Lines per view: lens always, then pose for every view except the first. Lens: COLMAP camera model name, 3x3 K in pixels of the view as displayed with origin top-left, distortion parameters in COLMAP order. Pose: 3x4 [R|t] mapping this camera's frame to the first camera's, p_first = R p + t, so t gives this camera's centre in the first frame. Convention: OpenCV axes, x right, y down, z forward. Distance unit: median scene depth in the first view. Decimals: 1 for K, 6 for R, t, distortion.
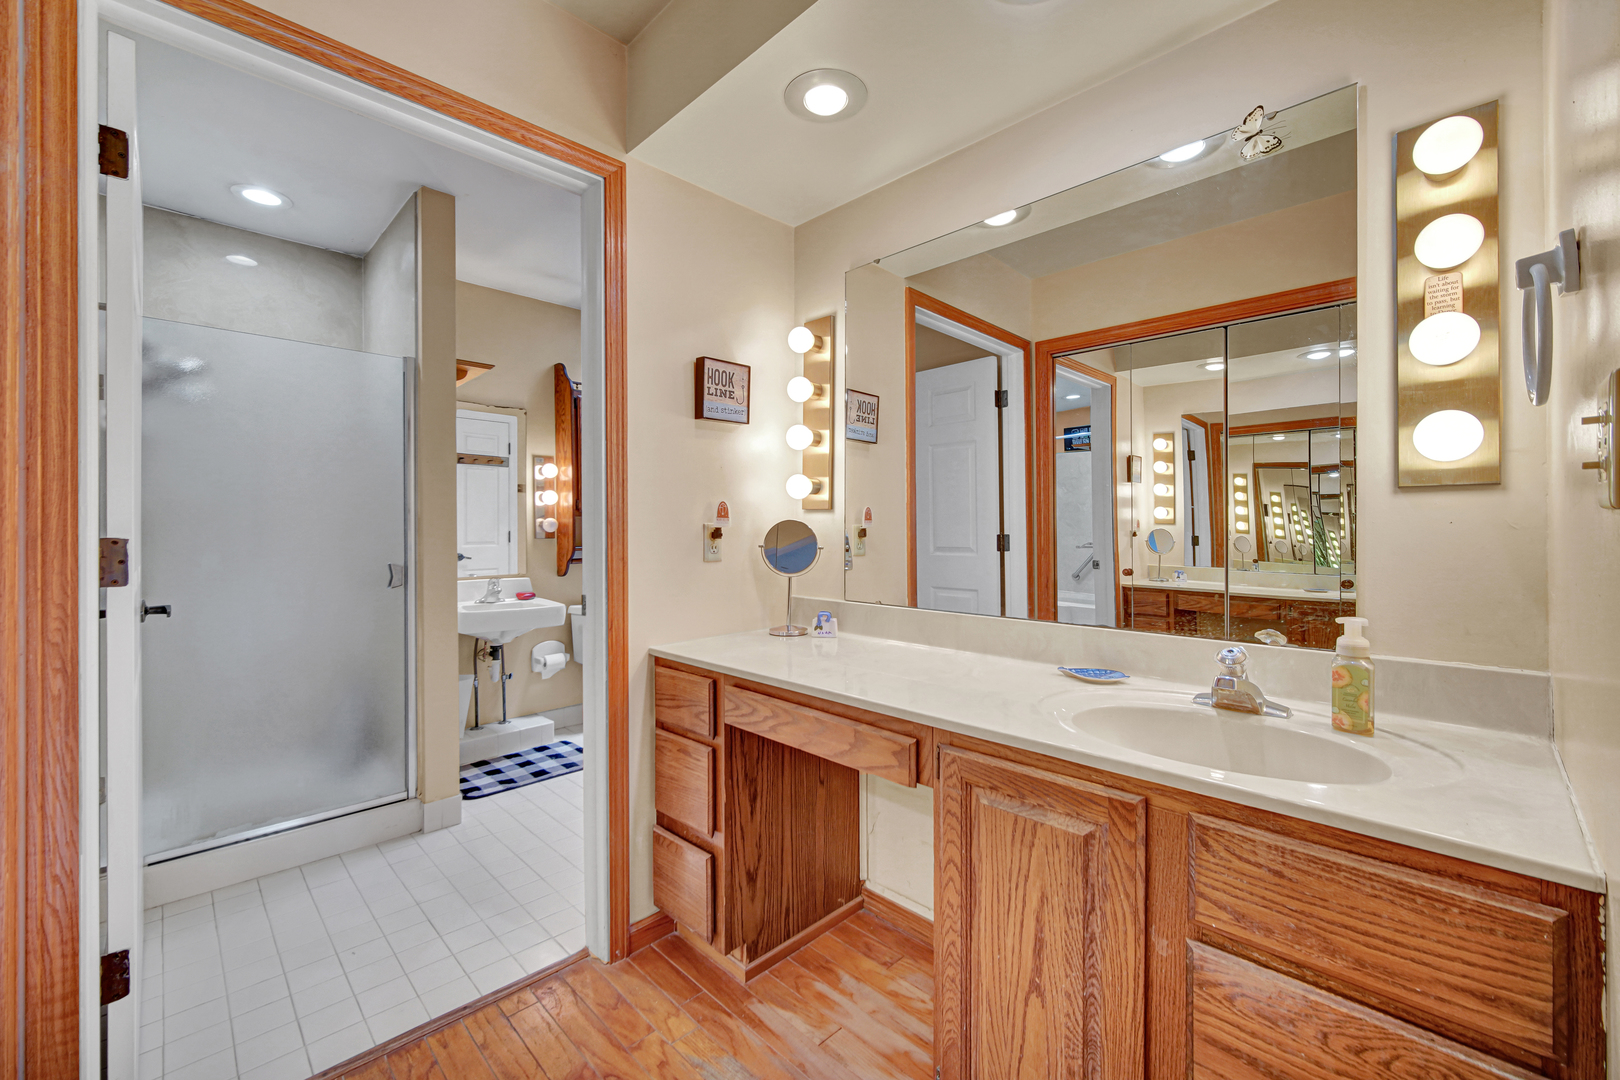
lens RADIAL K [[655.4, 0, 803.6], [0, 655.4, 530.3], [0, 0, 1]] dist [-0.001177, -0.000216]
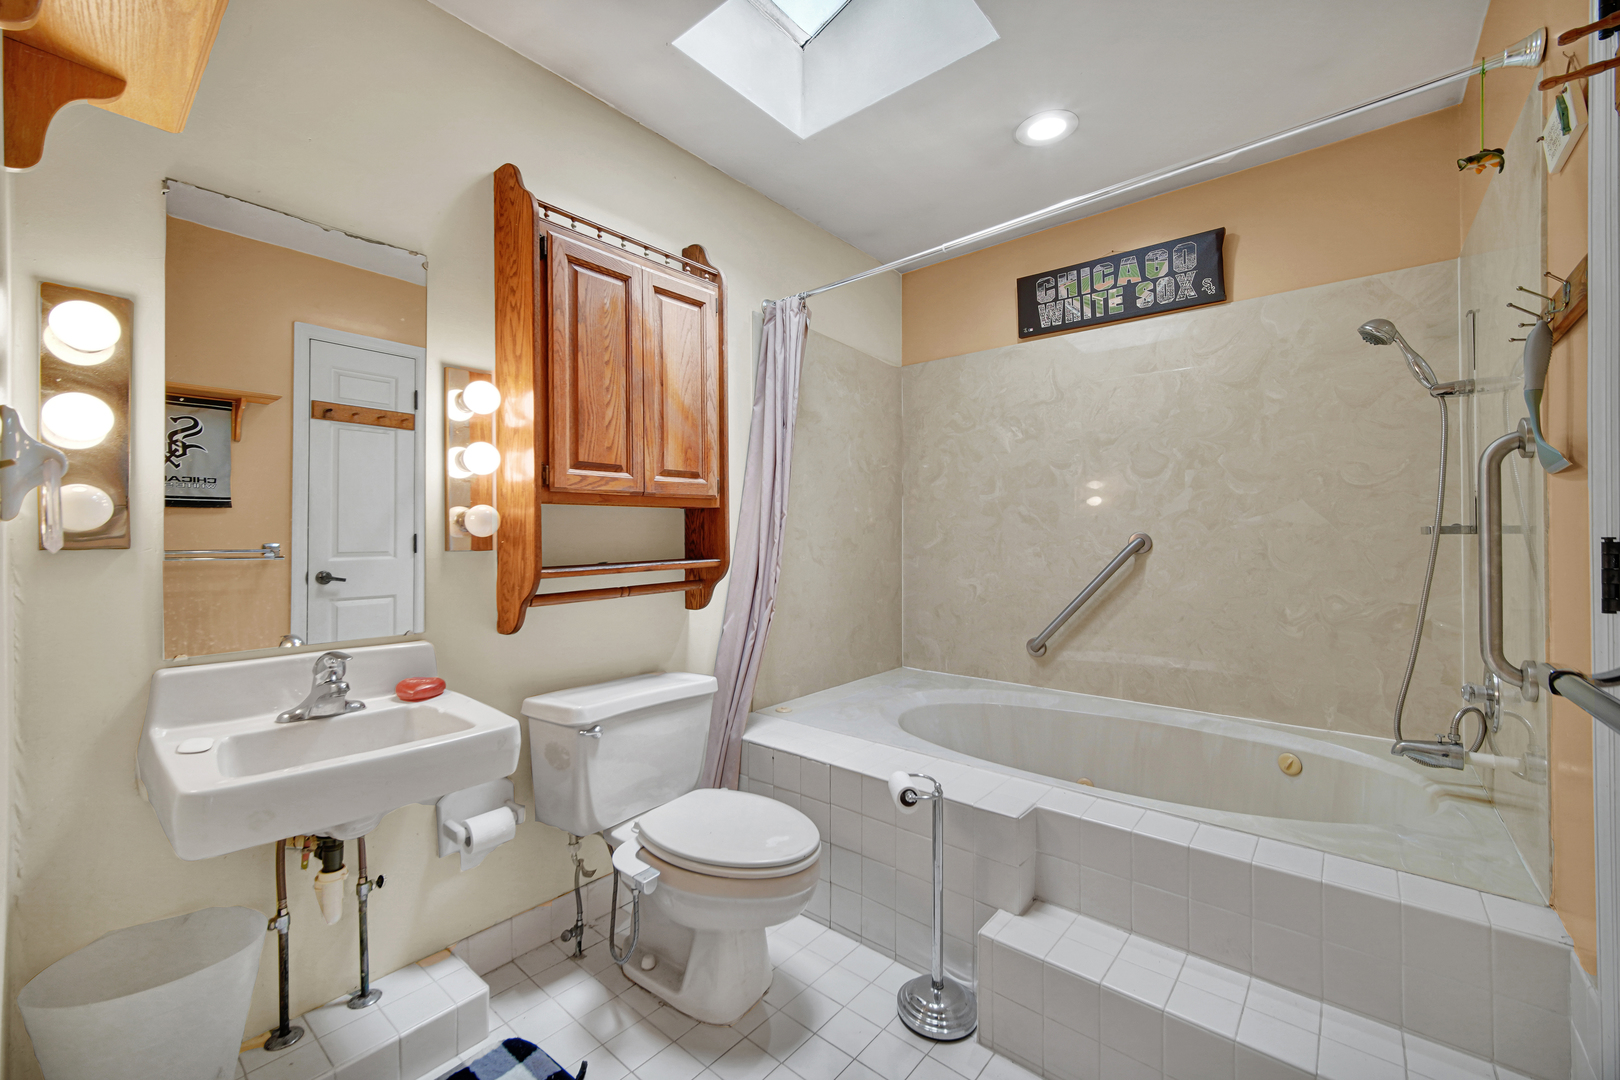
lens RADIAL K [[655.4, 0, 803.6], [0, 655.4, 530.3], [0, 0, 1]] dist [-0.001177, -0.000216]
pose [[0.996460, 0.003418, 0.083996, -0.205494], [-0.002918, 0.999977, -0.006070, 0.000190], [-0.084015, 0.005803, 0.996448, 0.535170]]
